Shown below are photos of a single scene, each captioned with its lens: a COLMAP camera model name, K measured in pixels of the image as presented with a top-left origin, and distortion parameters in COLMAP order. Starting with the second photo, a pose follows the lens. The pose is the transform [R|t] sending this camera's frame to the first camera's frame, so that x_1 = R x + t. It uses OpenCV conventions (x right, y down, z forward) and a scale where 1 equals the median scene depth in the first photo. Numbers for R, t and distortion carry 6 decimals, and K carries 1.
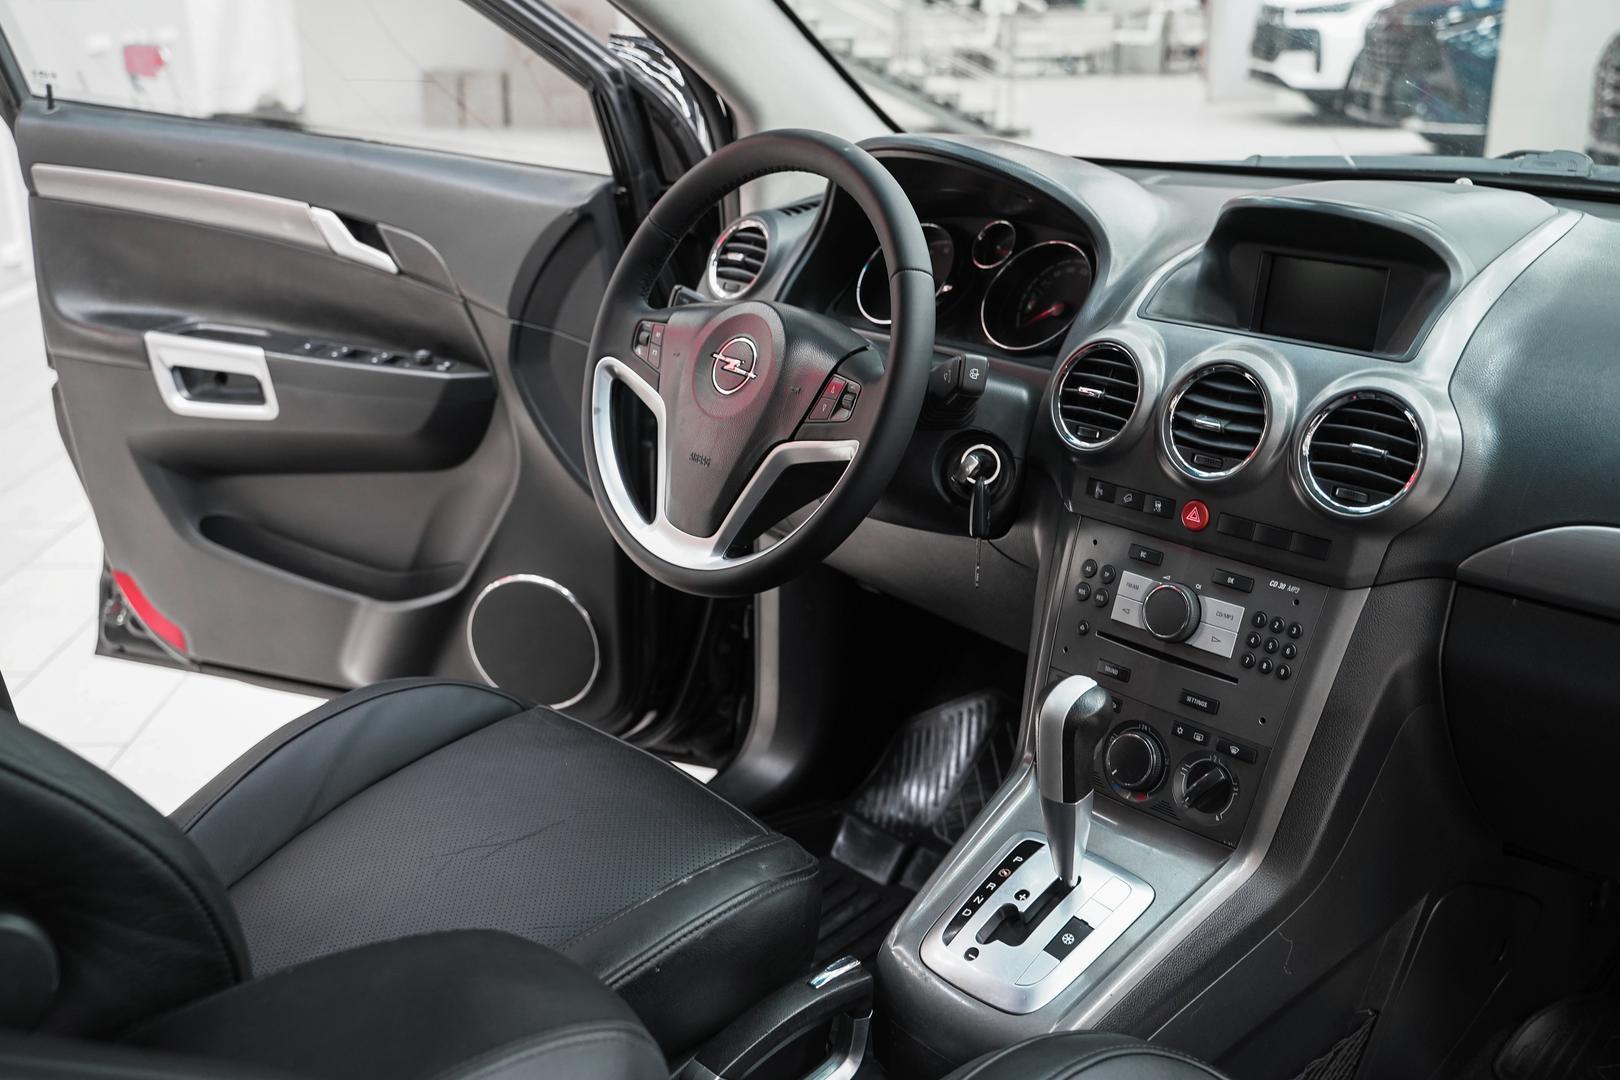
lens RADIAL K [[1618.3, 0, 810.0], [0, 1618.3, 540.0], [0, 0, 1]] dist [-0.004637, 0.006392]
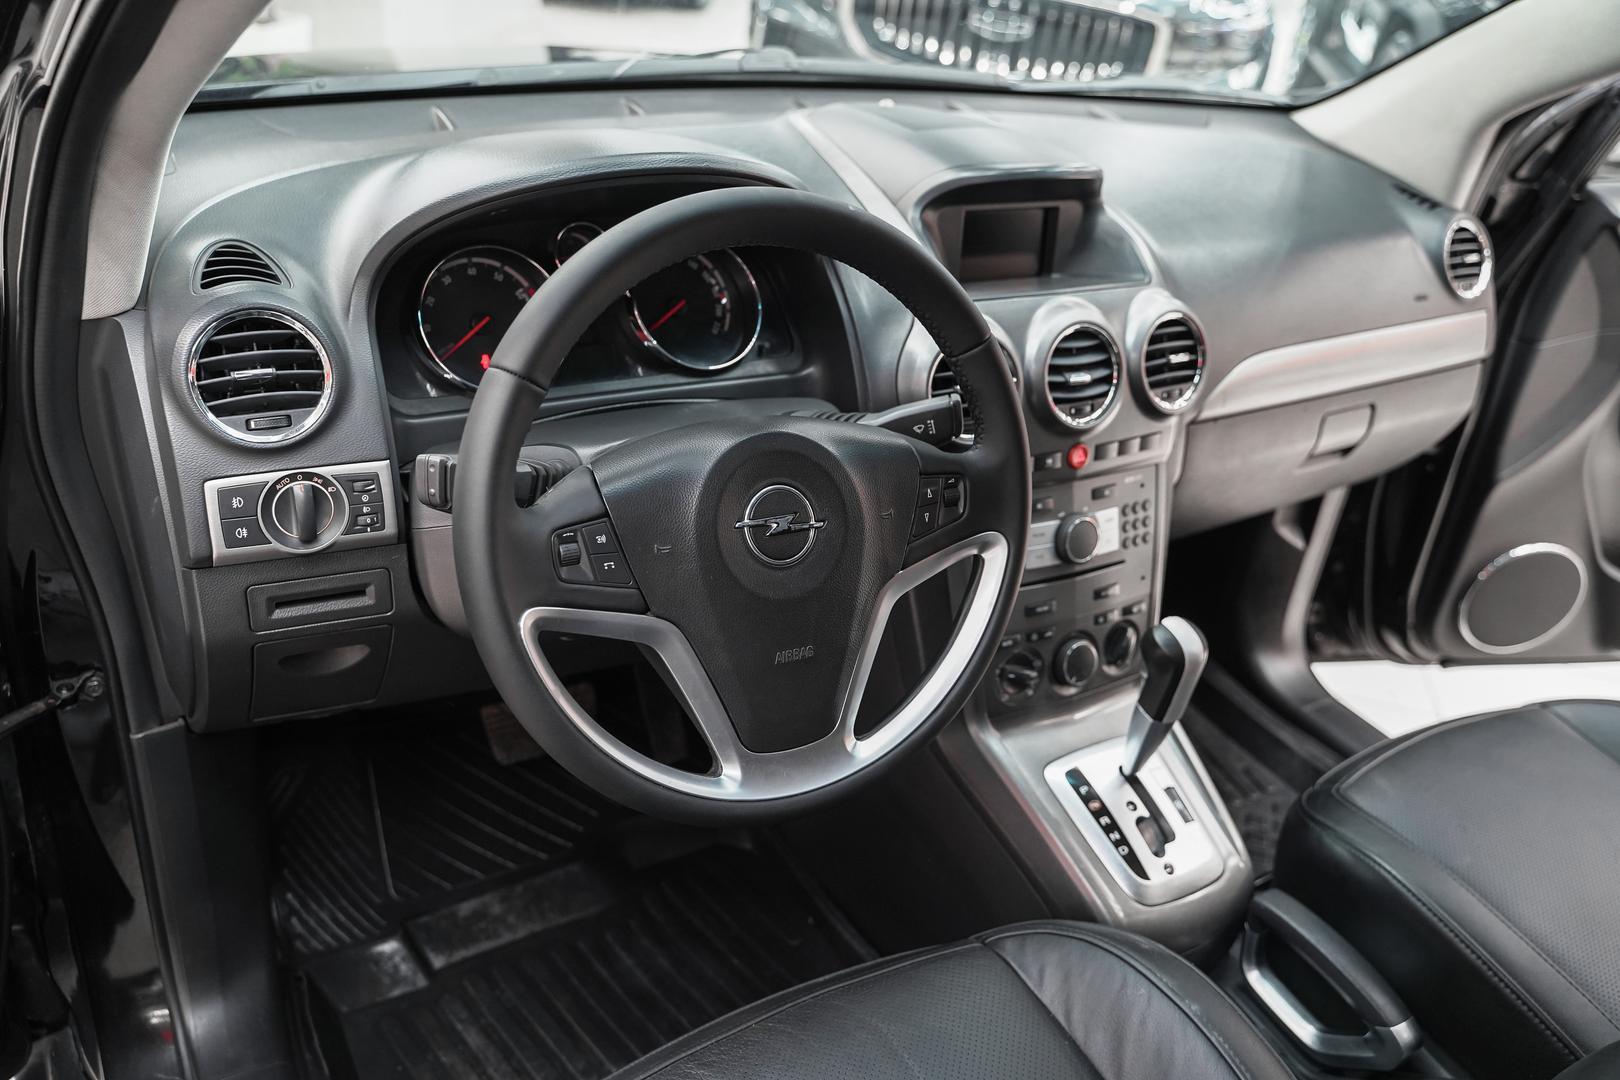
lens RADIAL K [[1291.7, 0, 810.0], [0, 1291.7, 540.0], [0, 0, 1]] dist [-0.015406, 0.009457]
pose [[0.203660, -0.463450, 0.862402, -0.573960], [0.205724, 0.881455, 0.425106, -0.359857], [-0.957183, 0.090840, 0.274860, 0.846675]]
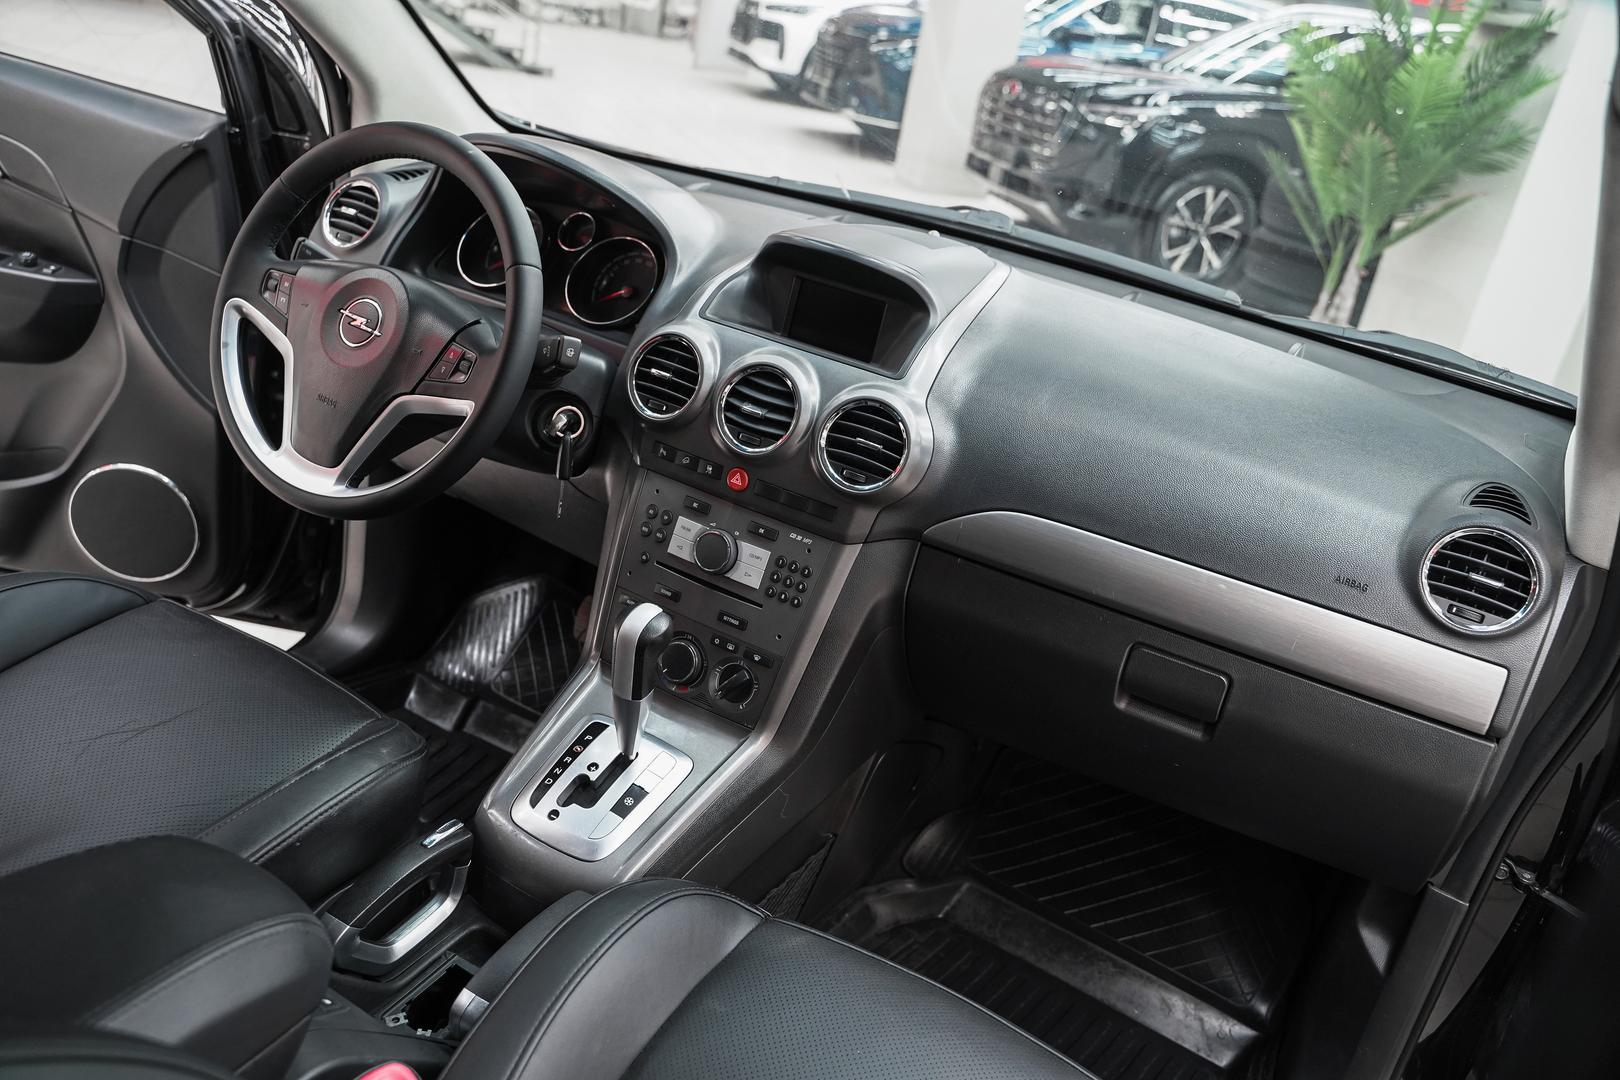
lens RADIAL K [[1291.7, 0, 810.0], [0, 1291.7, 540.0], [0, 0, 1]] dist [-0.015406, 0.009457]
pose [[0.937097, 0.030790, 0.347707, -0.063146], [-0.066692, 0.993545, 0.091760, -0.060083], [-0.342638, -0.109177, 0.933102, -0.002523]]
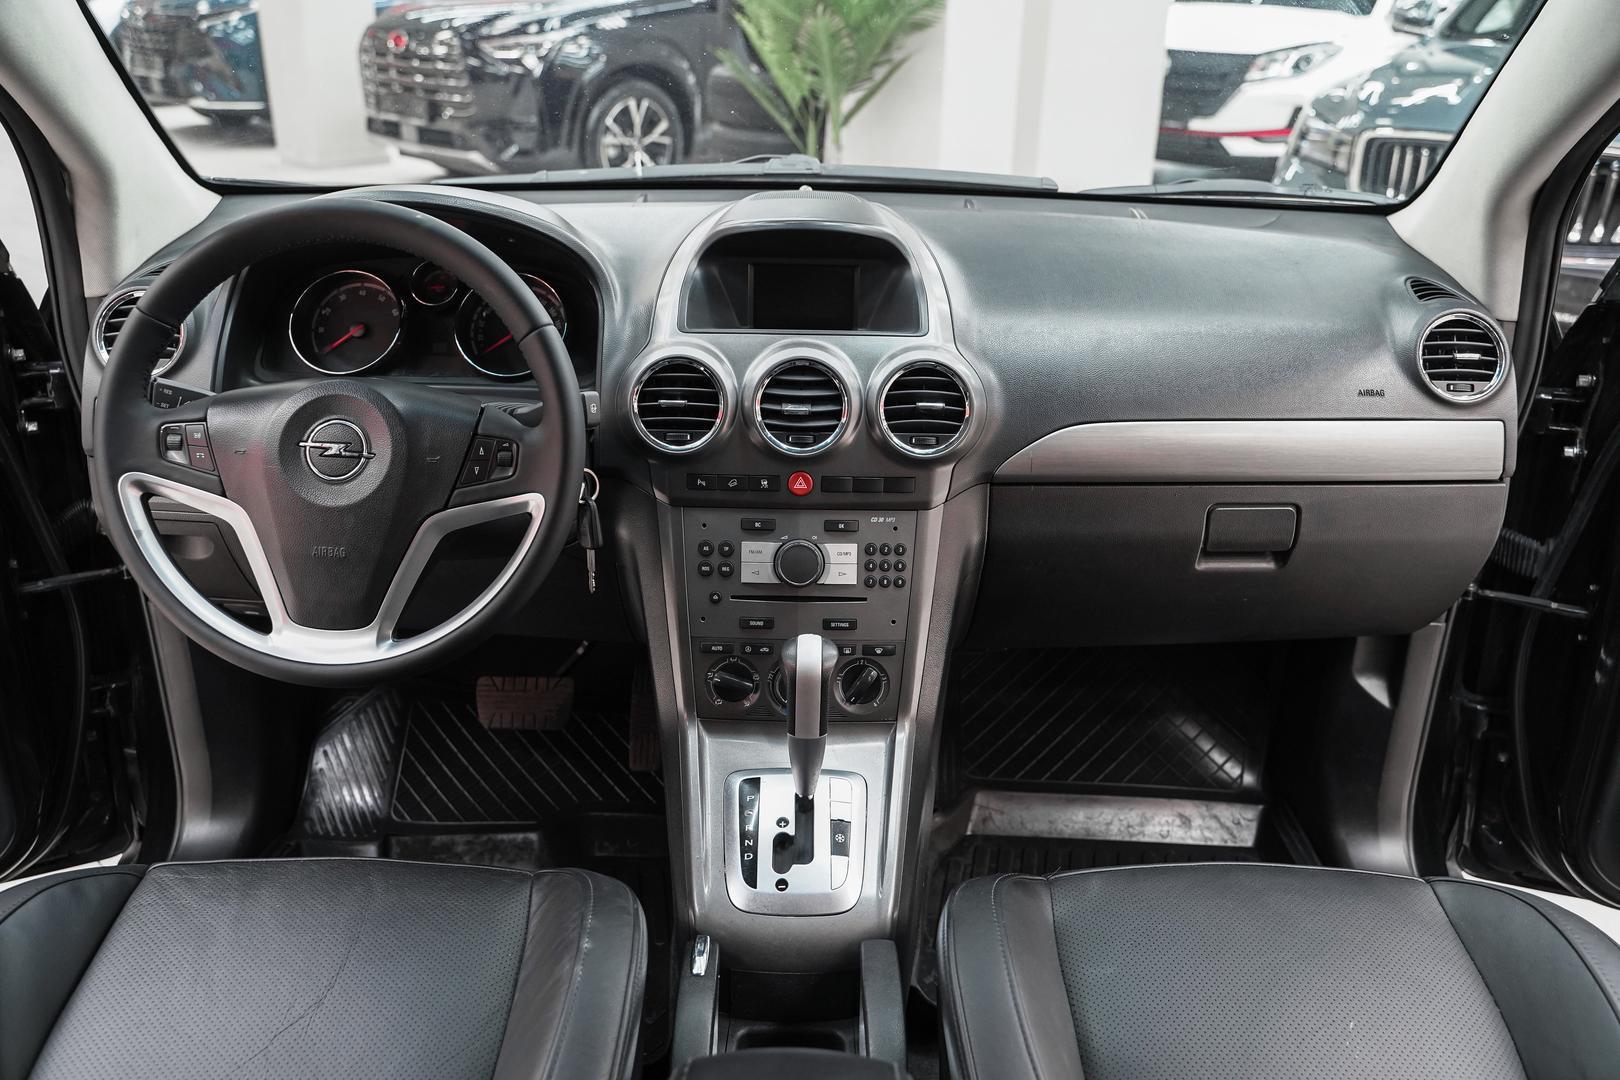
lens RADIAL K [[1307.8, 0, 810.0], [0, 1307.8, 540.0], [0, 0, 1]] dist [-0.010915, 0.008501]
pose [[0.676485, -0.275654, 0.682922, -0.414908], [0.220093, 0.960601, 0.169717, -0.129451], [-0.702799, 0.035495, 0.710502, 0.253345]]
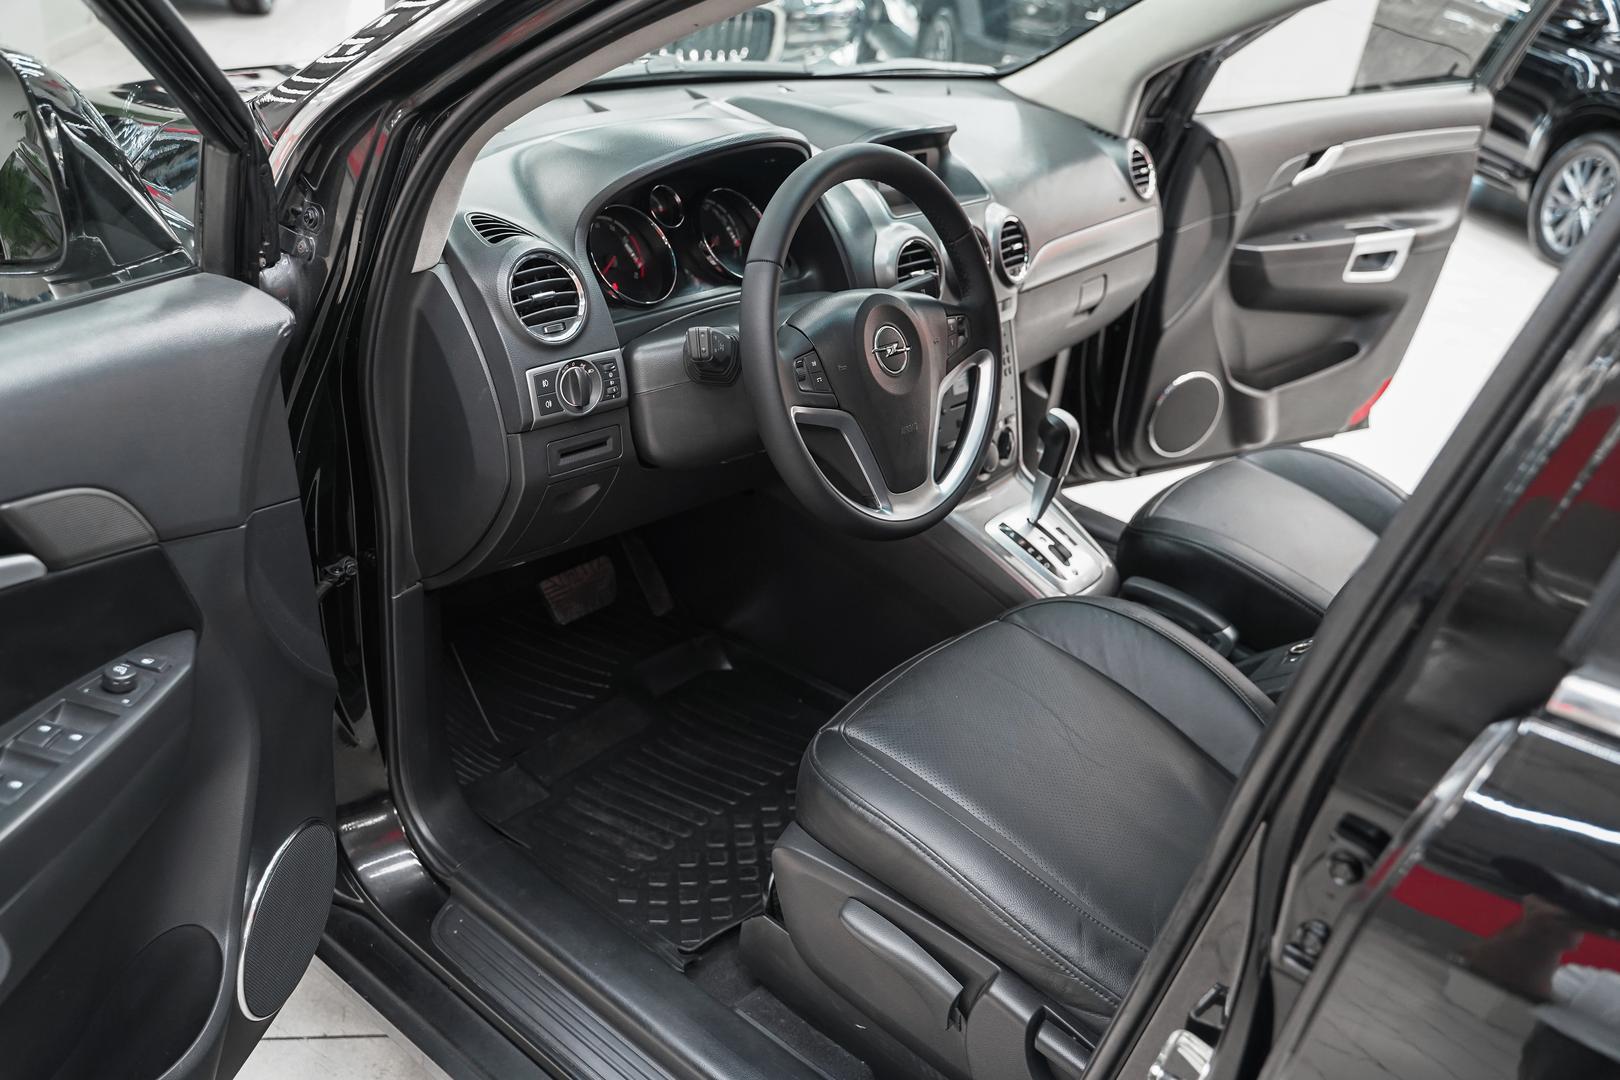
lens RADIAL K [[1304.7, 0, 810.0], [0, 1304.7, 540.0], [0, 0, 1]] dist [-0.023764, -0.000820]
pose [[-0.147284, -0.474521, 0.867834, -0.976447], [0.210483, 0.842270, 0.496265, -0.496851], [-0.966439, 0.255756, -0.024175, 1.148527]]
